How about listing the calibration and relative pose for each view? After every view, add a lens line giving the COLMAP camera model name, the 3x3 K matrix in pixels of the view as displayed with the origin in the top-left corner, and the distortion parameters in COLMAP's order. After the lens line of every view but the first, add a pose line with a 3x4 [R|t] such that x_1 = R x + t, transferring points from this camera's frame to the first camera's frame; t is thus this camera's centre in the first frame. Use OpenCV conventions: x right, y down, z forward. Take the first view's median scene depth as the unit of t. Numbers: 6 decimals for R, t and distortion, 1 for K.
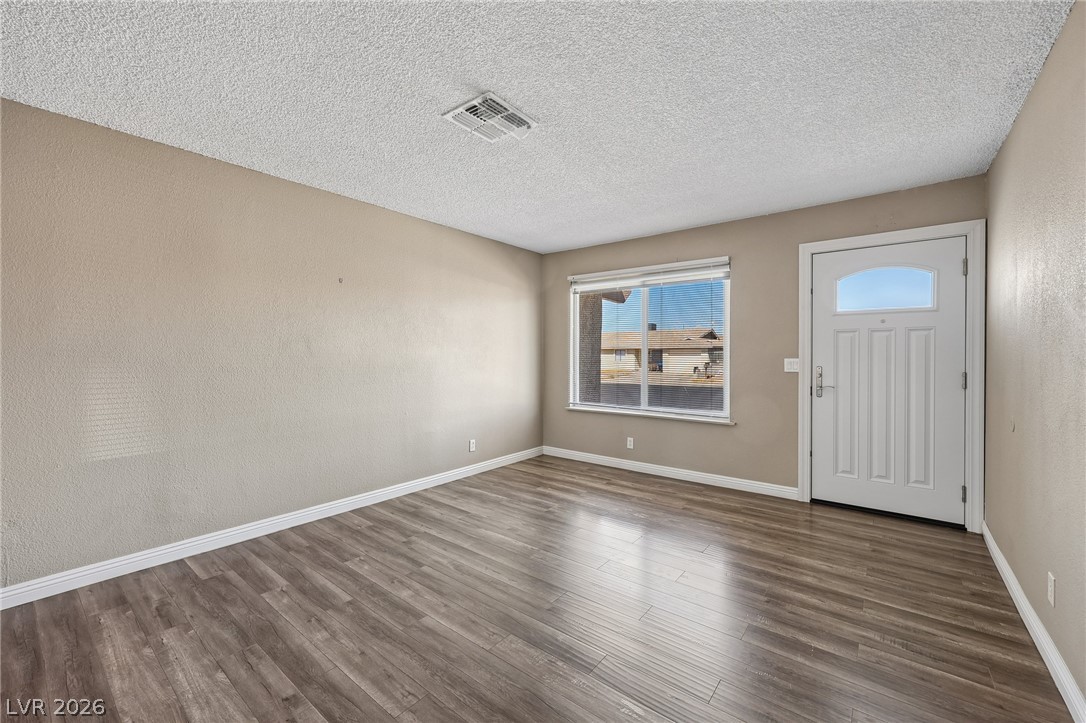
lens RADIAL K [[436.3, 0, 543.0], [0, 436.3, 361.5], [0, 0, 1]] dist [0.001553, 0.000510]
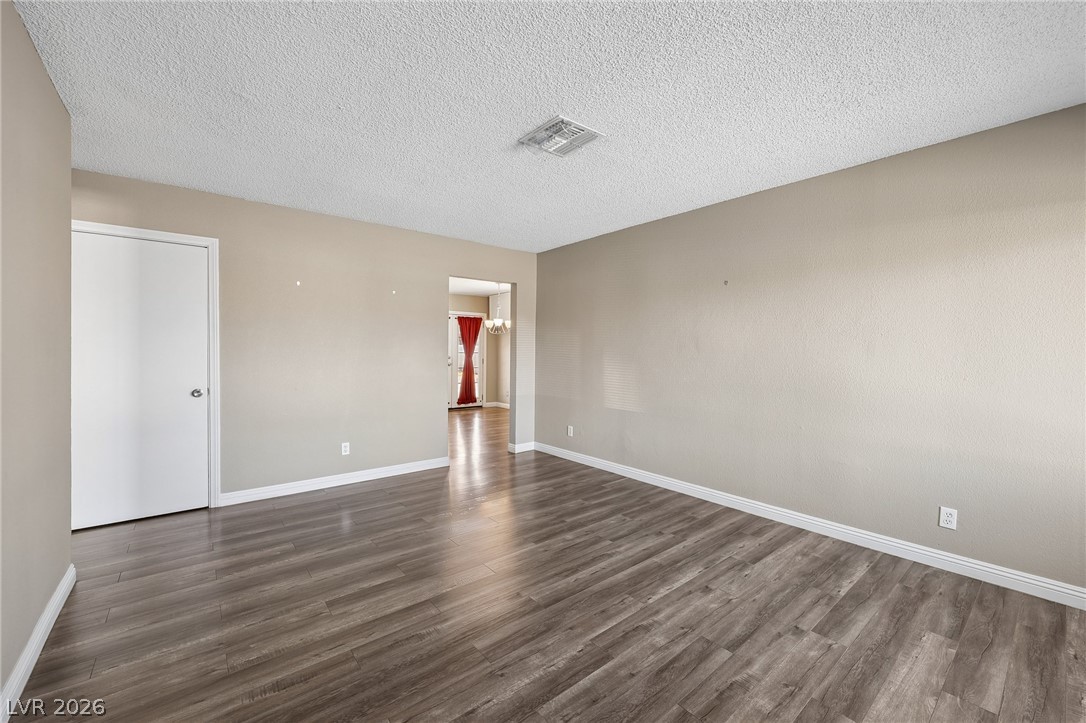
lens RADIAL K [[436.3, 0, 543.0], [0, 436.3, 361.5], [0, 0, 1]] dist [0.001553, 0.000510]
pose [[-0.209069, 0.019616, -0.977704, 0.705979], [-0.027078, 0.999299, 0.025840, -0.008955], [0.977526, 0.031876, -0.208391, 0.883153]]
